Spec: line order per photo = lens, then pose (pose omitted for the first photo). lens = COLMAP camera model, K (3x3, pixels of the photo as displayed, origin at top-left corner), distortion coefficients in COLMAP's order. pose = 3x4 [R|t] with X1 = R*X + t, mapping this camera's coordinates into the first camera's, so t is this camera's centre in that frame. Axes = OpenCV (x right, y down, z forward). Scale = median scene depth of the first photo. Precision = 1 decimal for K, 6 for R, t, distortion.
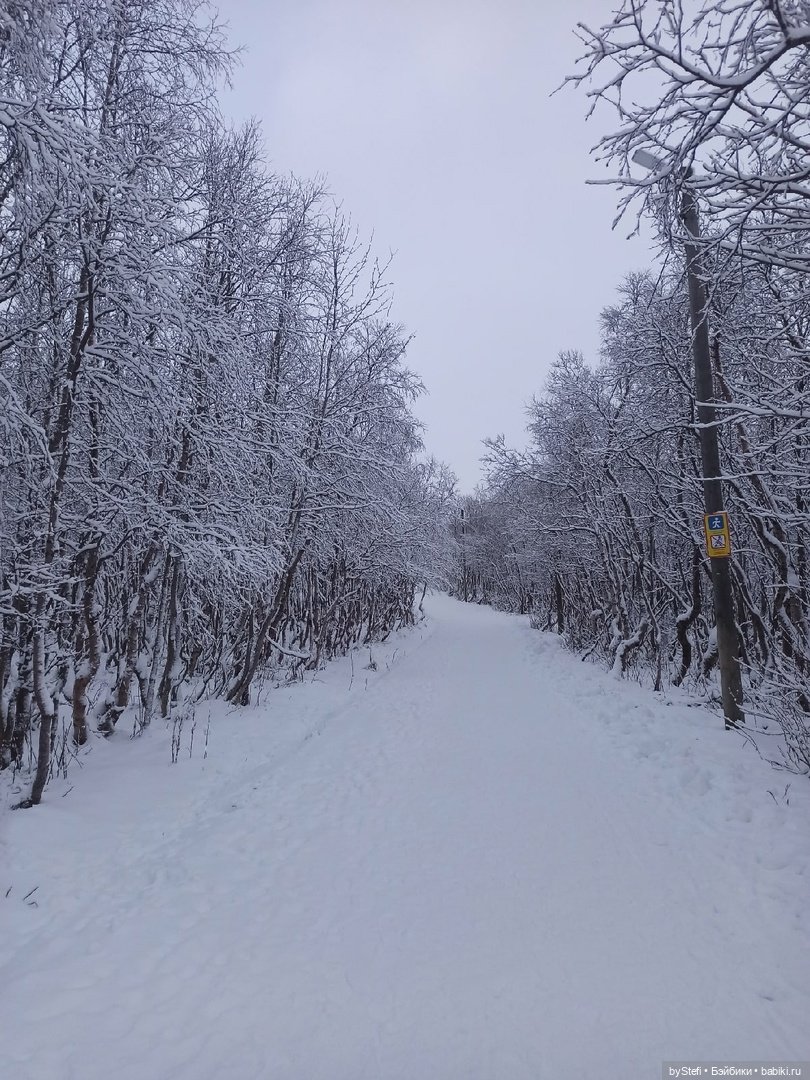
lens RADIAL K [[789.3, 0, 406.8], [0, 789.3, 539.0], [0, 0, 1]] dist [0.060764, -0.050030]
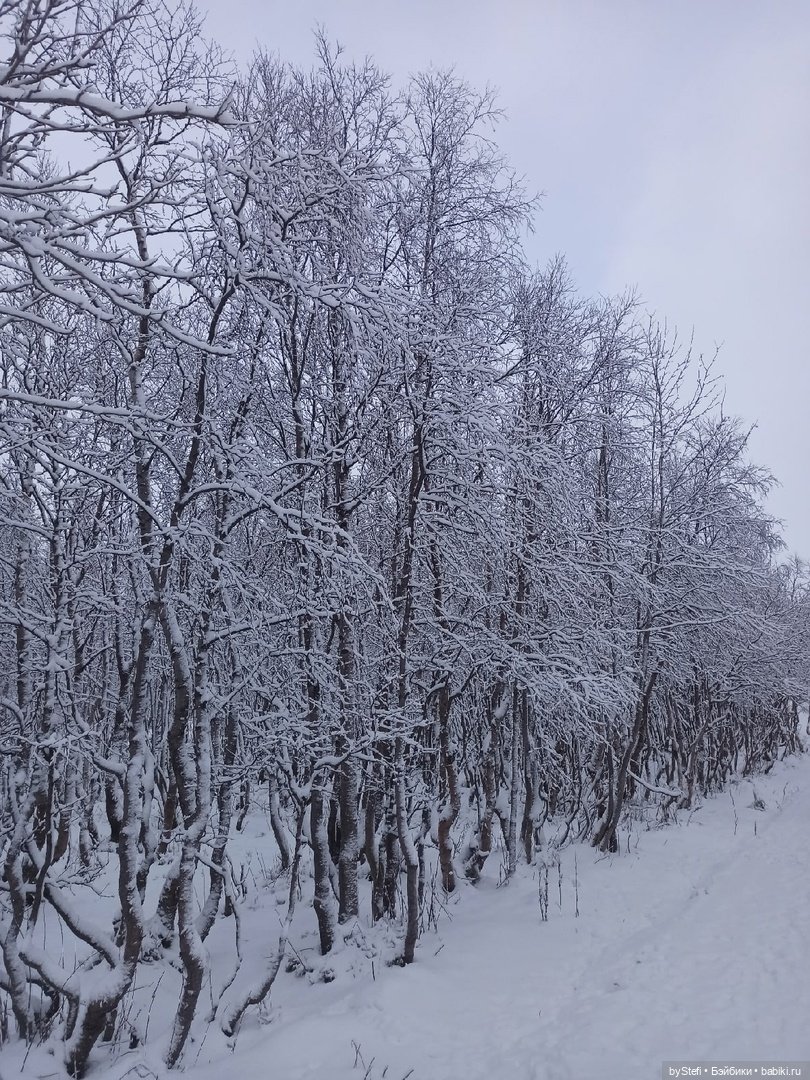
lens RADIAL K [[791.5, 0, 405.0], [0, 791.5, 540.0], [0, 0, 1]] dist [0.060446, -0.040698]
pose [[0.905968, -0.135088, -0.401214, -0.005846], [0.071825, 0.983030, -0.168800, -0.004064], [0.417208, 0.124110, 0.900297, 0.035945]]
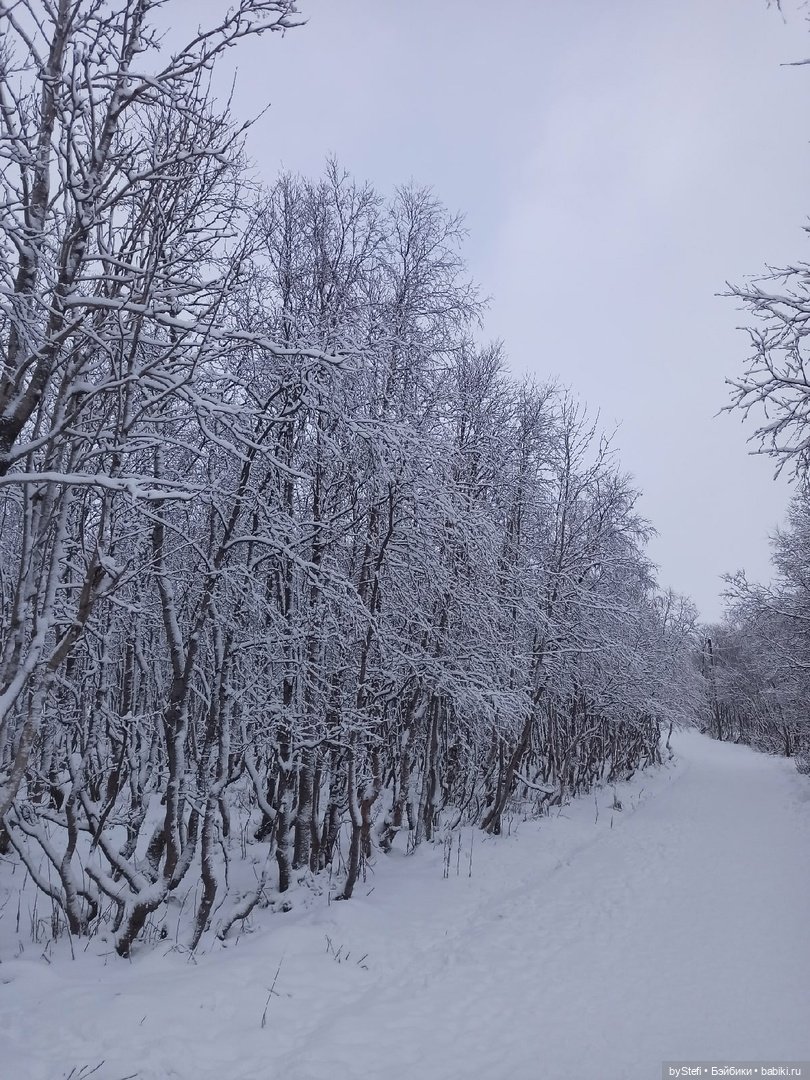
lens RADIAL K [[791.5, 0, 405.0], [0, 791.5, 540.0], [0, 0, 1]] dist [0.060446, -0.040698]
pose [[0.956733, -0.047952, -0.286989, 0.011089], [0.001631, 0.987195, -0.159511, -0.018699], [0.290963, 0.152142, 0.944560, -0.160912]]
